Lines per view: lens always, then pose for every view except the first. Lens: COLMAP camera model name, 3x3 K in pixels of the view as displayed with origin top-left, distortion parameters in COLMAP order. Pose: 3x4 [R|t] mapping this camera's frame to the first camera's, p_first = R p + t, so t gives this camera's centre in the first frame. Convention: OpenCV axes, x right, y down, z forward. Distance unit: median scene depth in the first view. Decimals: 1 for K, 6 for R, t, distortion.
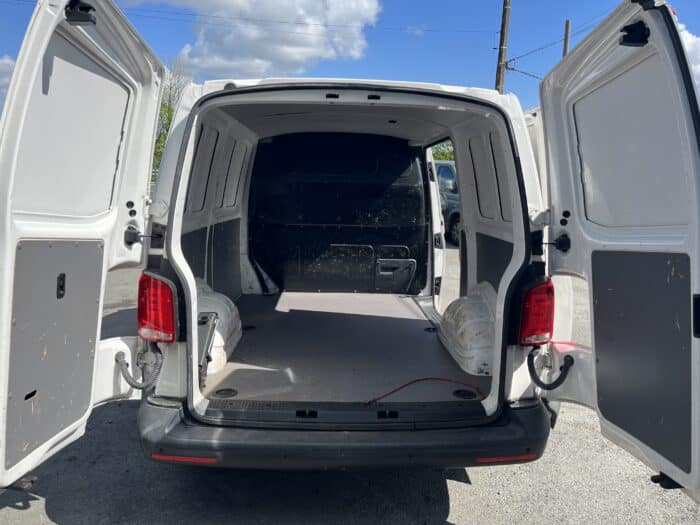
lens RADIAL K [[527.6, 0, 340.6], [0, 527.6, 263.0], [0, 0, 1]] dist [0.074664, -0.110783]
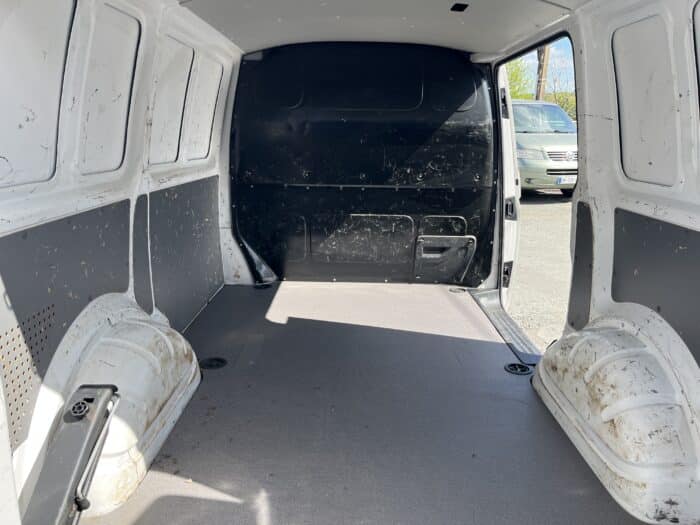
lens RADIAL K [[527.6, 0, 340.6], [0, 527.6, 263.0], [0, 0, 1]] dist [0.074664, -0.110783]
pose [[0.999107, 0.004775, -0.041979, -0.002924], [-0.000538, 0.994951, 0.100361, -0.041022], [0.042246, -0.100249, 0.994065, 0.314356]]
